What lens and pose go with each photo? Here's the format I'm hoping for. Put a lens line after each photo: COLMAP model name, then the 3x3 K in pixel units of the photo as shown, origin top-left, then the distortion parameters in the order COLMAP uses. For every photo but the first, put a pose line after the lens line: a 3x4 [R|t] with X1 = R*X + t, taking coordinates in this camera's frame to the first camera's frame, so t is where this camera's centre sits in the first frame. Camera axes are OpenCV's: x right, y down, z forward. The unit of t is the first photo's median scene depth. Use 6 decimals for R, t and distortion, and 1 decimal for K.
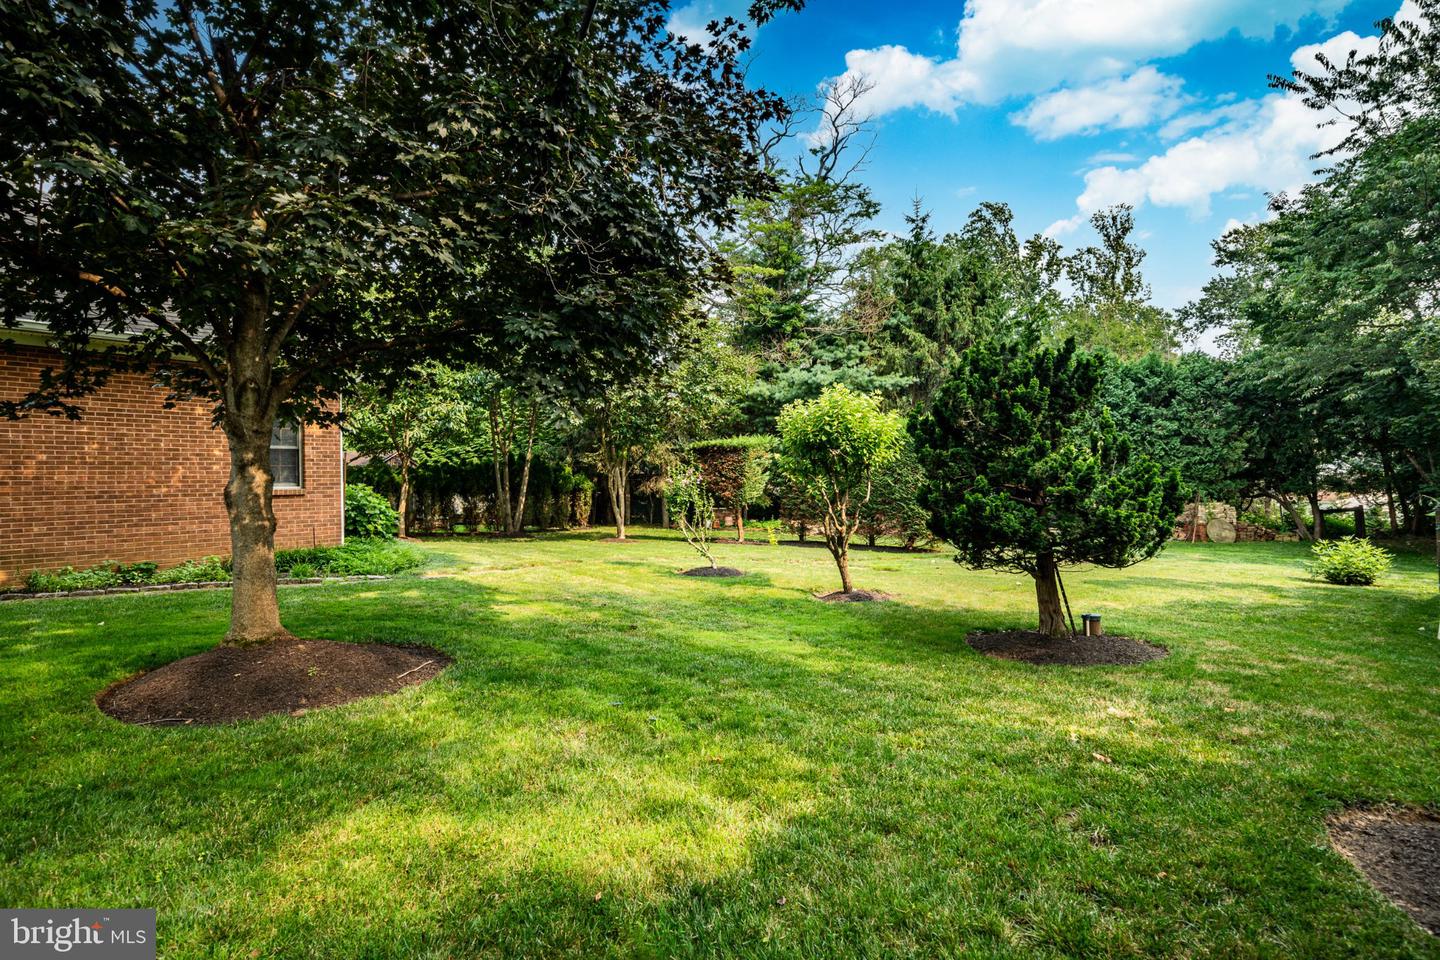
lens RADIAL K [[724.7, 0, 722.1], [0, 724.7, 478.4], [0, 0, 1]] dist [0.002137, 0.000290]
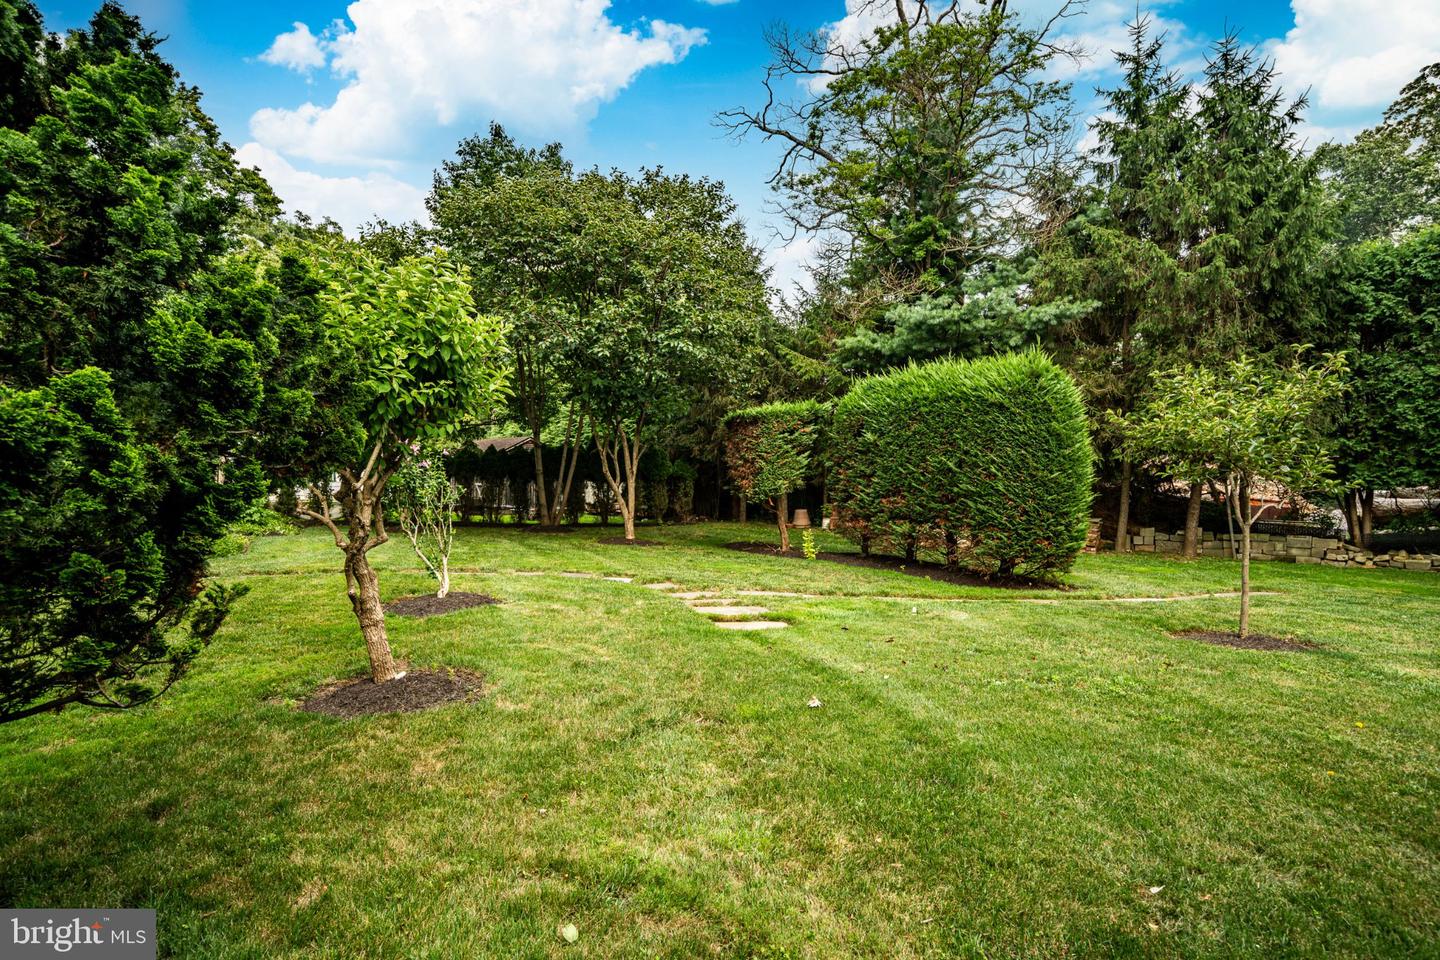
lens RADIAL K [[724.7, 0, 718.4], [0, 724.7, 481.8], [0, 0, 1]] dist [0.002137, 0.000290]
pose [[0.892897, 0.009825, -0.450154, 0.240015], [-0.003924, 0.999894, 0.014040, 0.008064], [0.450244, -0.010770, 0.892841, 0.275821]]
